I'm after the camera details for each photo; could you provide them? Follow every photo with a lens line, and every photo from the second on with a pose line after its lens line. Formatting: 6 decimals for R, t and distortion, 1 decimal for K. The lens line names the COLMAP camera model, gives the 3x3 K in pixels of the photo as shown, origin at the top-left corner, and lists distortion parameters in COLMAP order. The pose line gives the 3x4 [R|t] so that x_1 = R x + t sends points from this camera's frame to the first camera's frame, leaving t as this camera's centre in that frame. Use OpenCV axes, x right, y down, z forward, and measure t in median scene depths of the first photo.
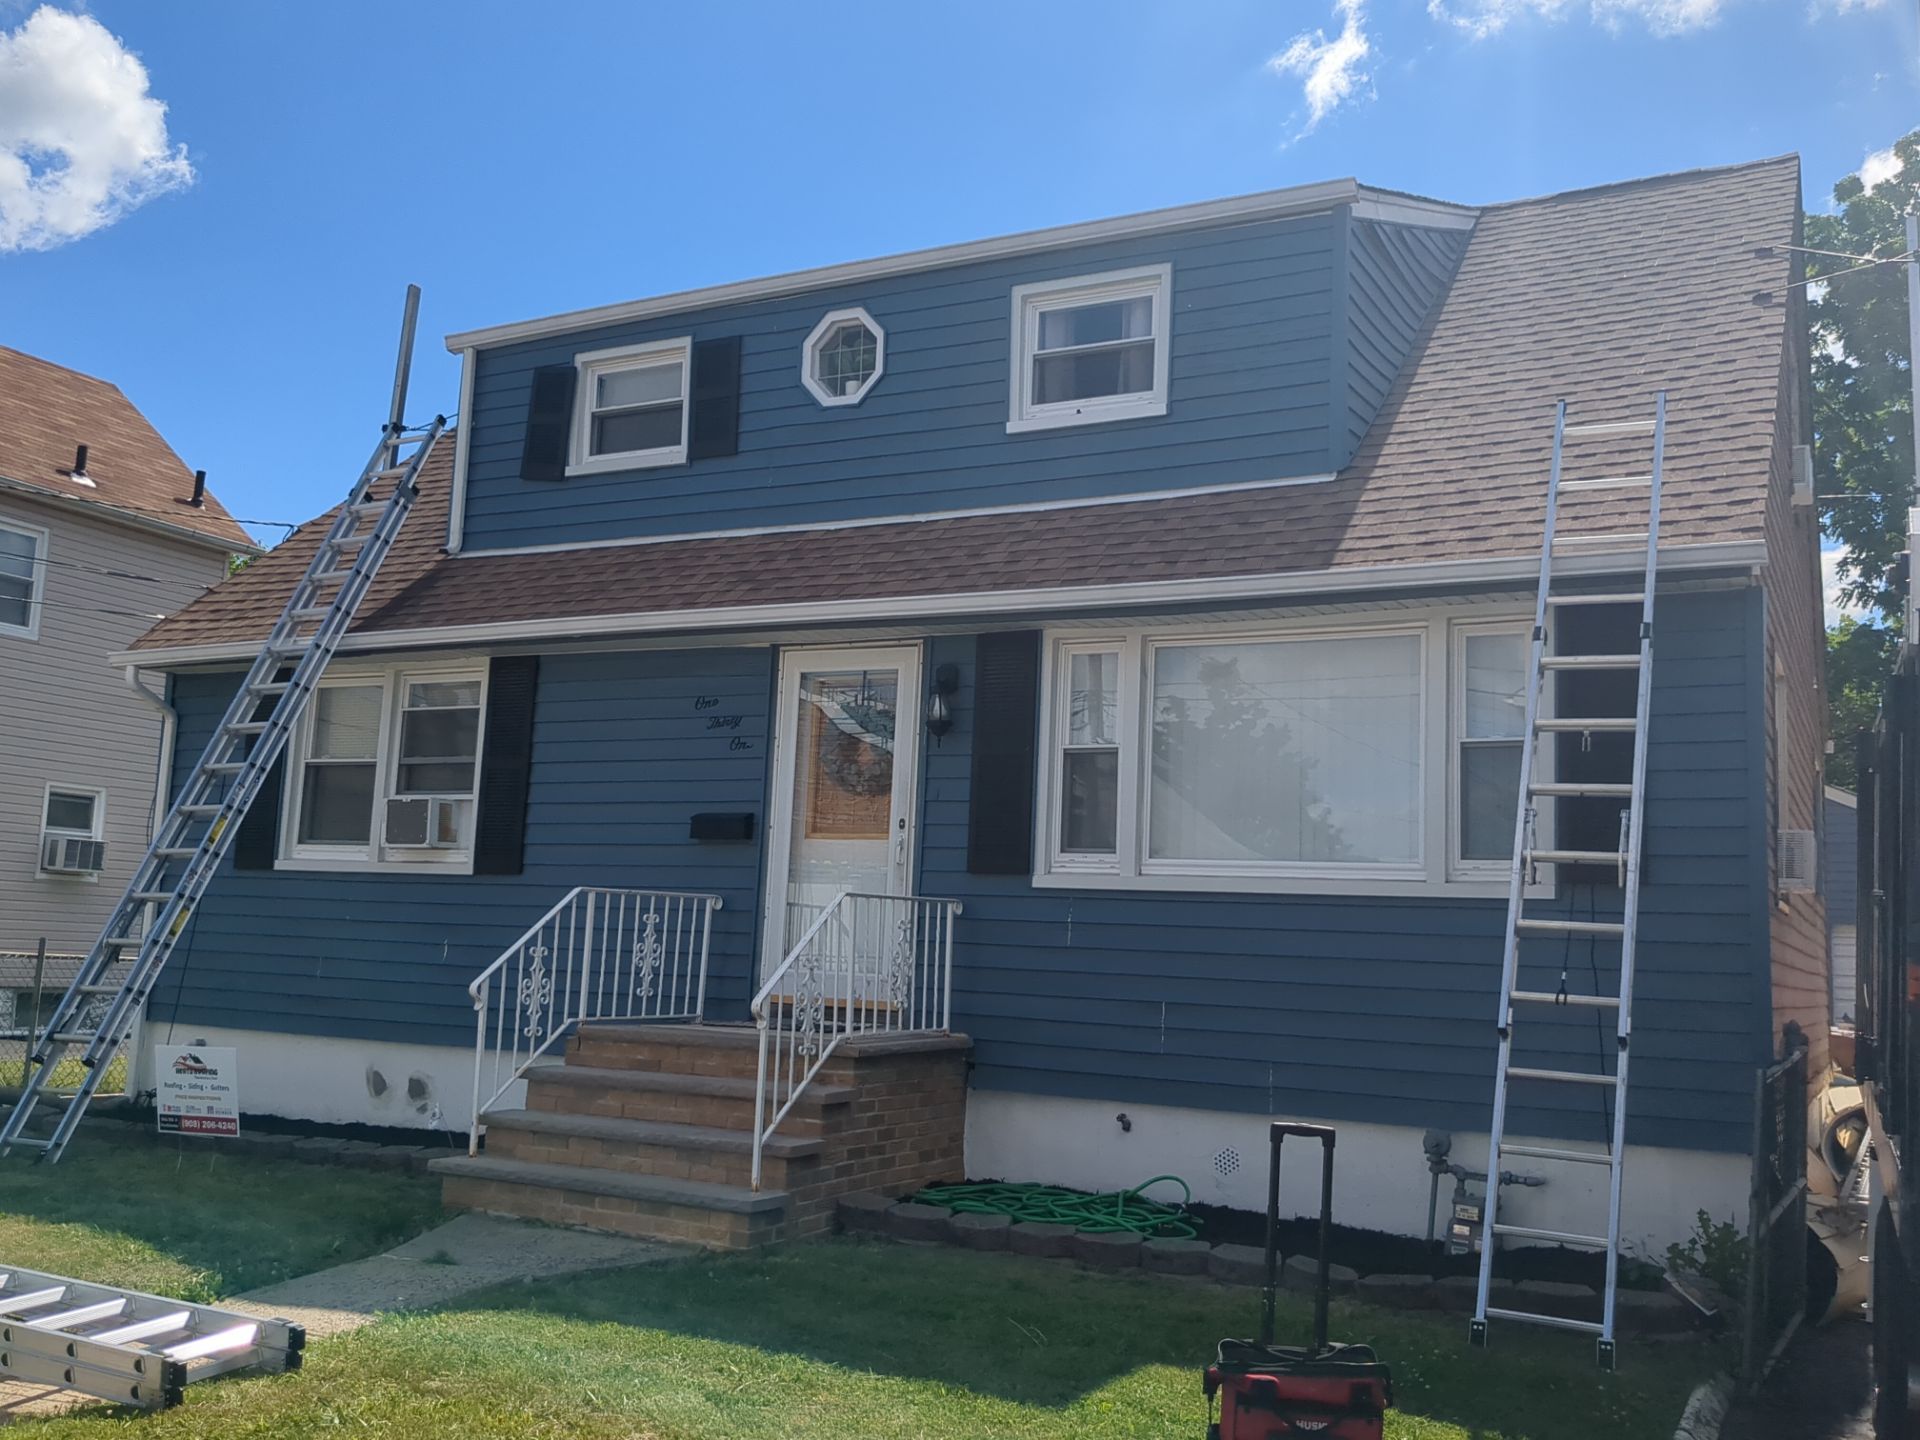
lens RADIAL K [[1787.2, 0, 960.0], [0, 1787.2, 720.0], [0, 0, 1]] dist [0.080258, -0.083368]
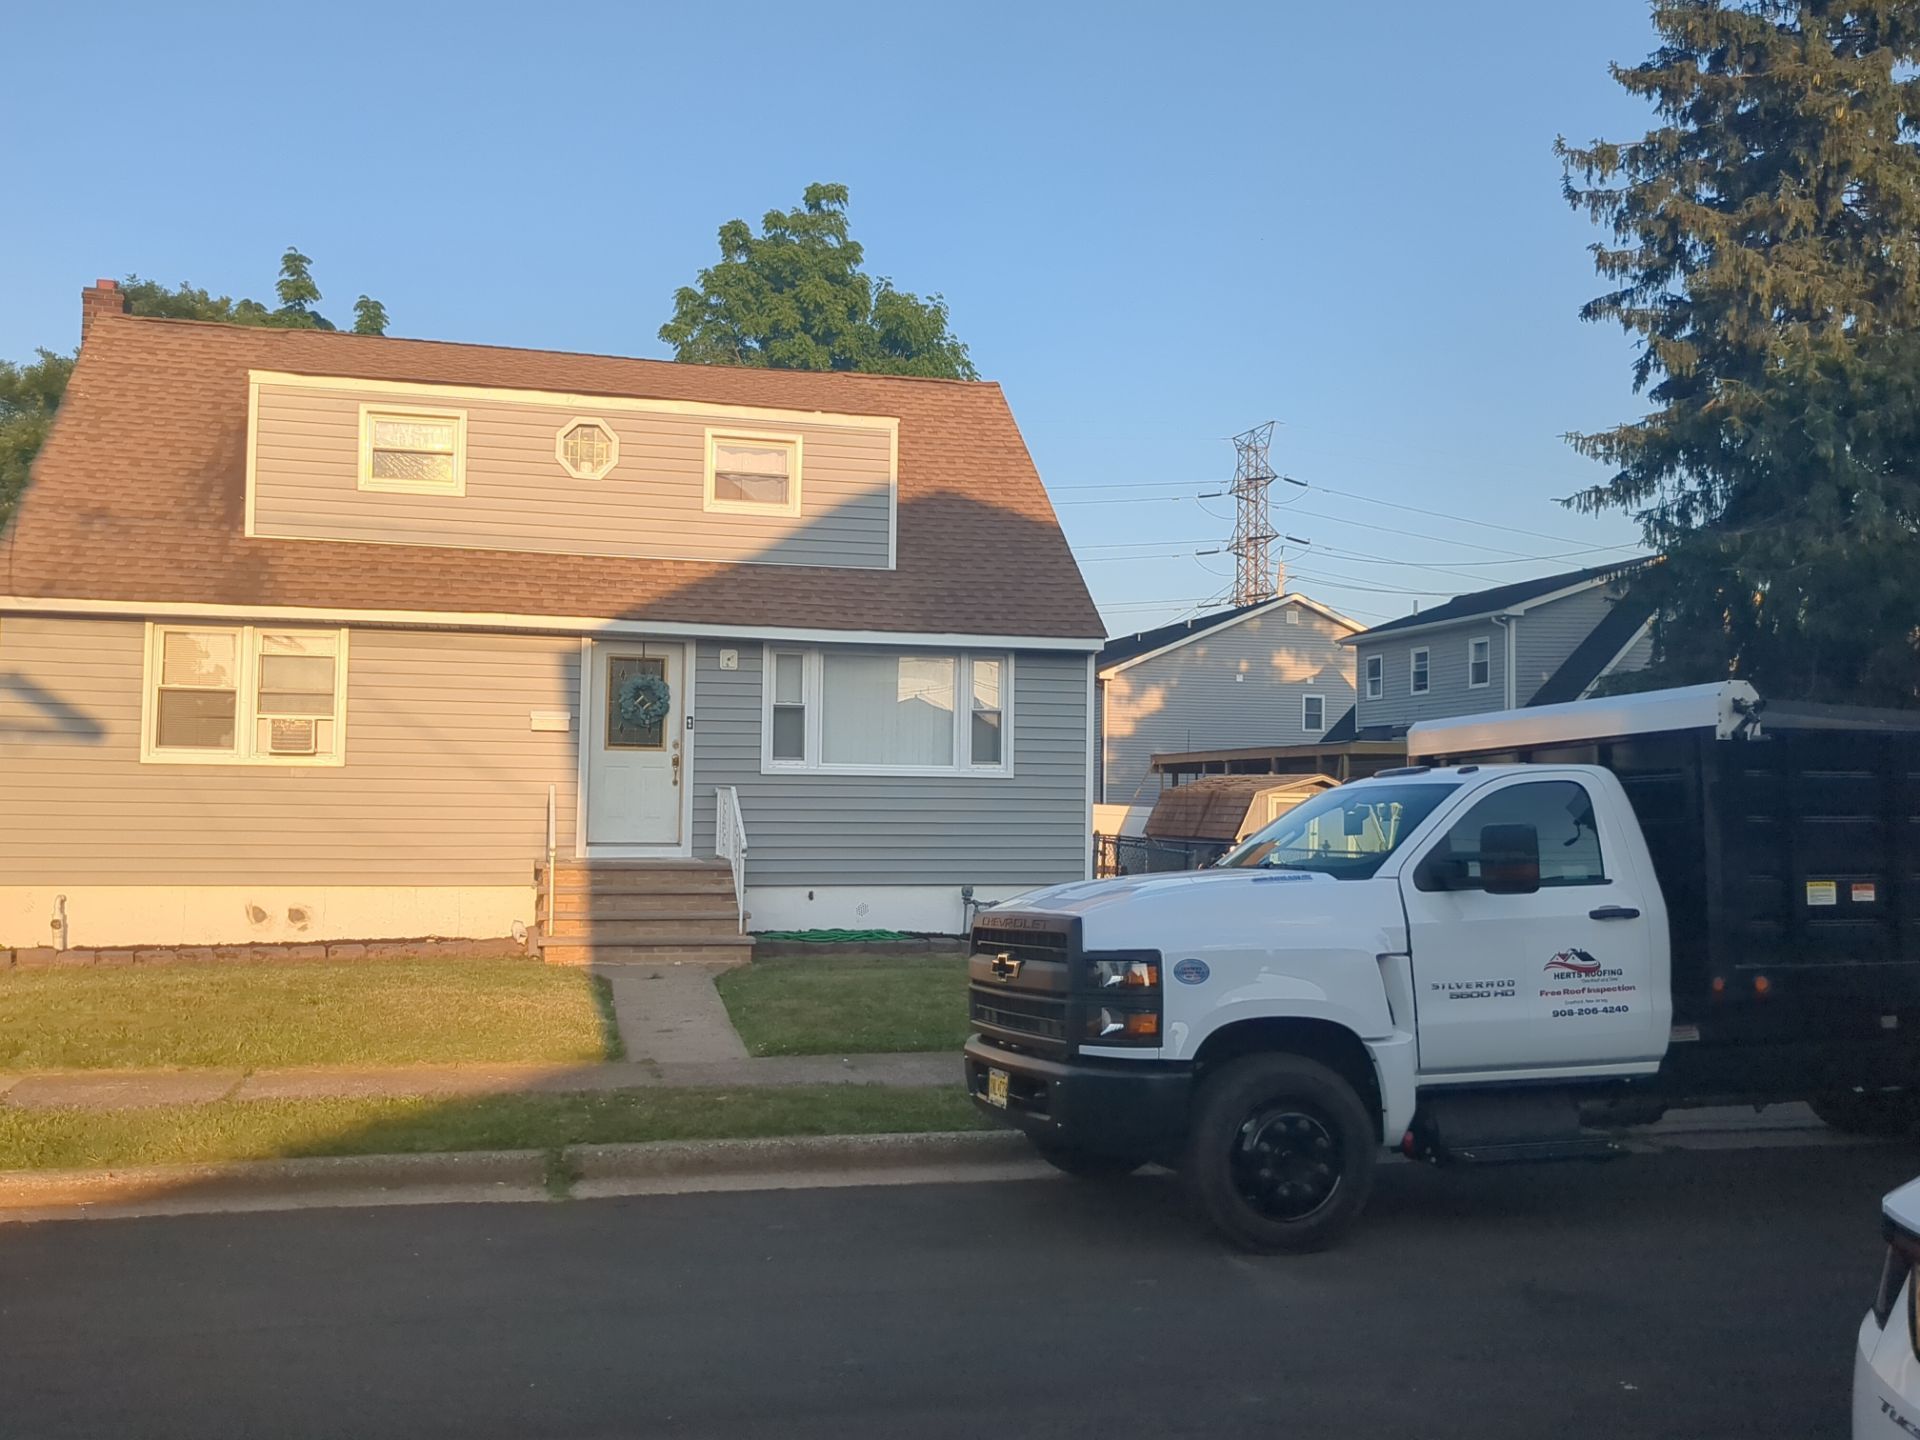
lens RADIAL K [[1787.2, 0, 960.0], [0, 1787.2, 720.0], [0, 0, 1]] dist [0.080258, -0.083368]
pose [[0.729383, -0.004502, 0.684091, -1.029841], [-0.073933, 0.993603, 0.085366, -0.134879], [-0.680099, -0.112841, 0.724384, -0.470821]]
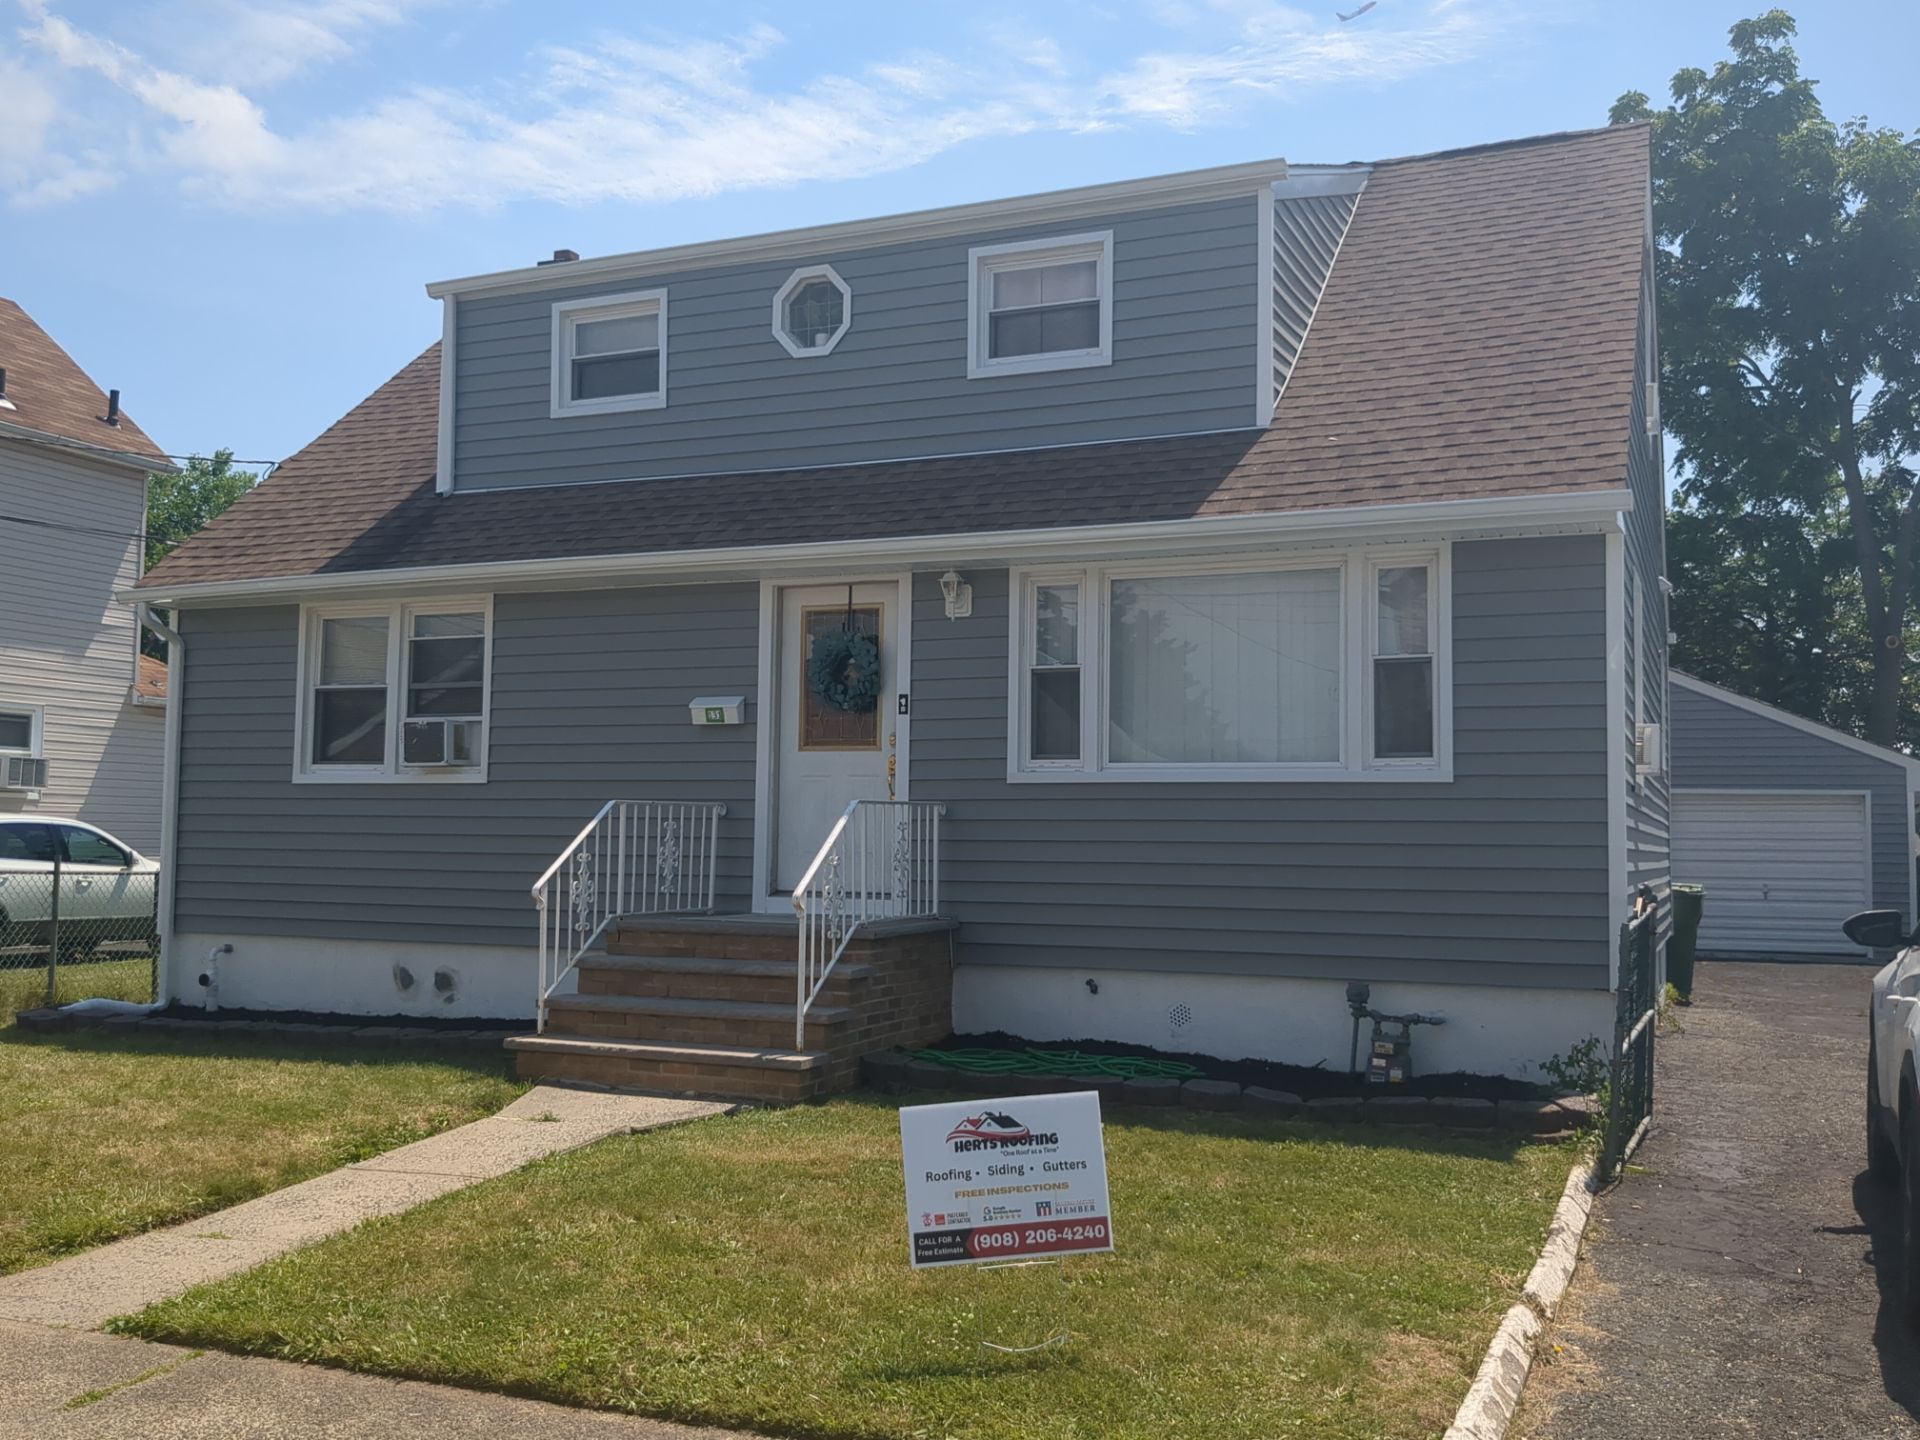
lens RADIAL K [[1769.7, 0, 973.7], [0, 1769.7, 729.9], [0, 0, 1]] dist [0.131712, -0.255202]
pose [[0.996451, -0.023921, 0.080710, -0.068617], [0.018340, 0.997435, 0.069187, -0.023119], [-0.082158, -0.067462, 0.994333, -0.126331]]
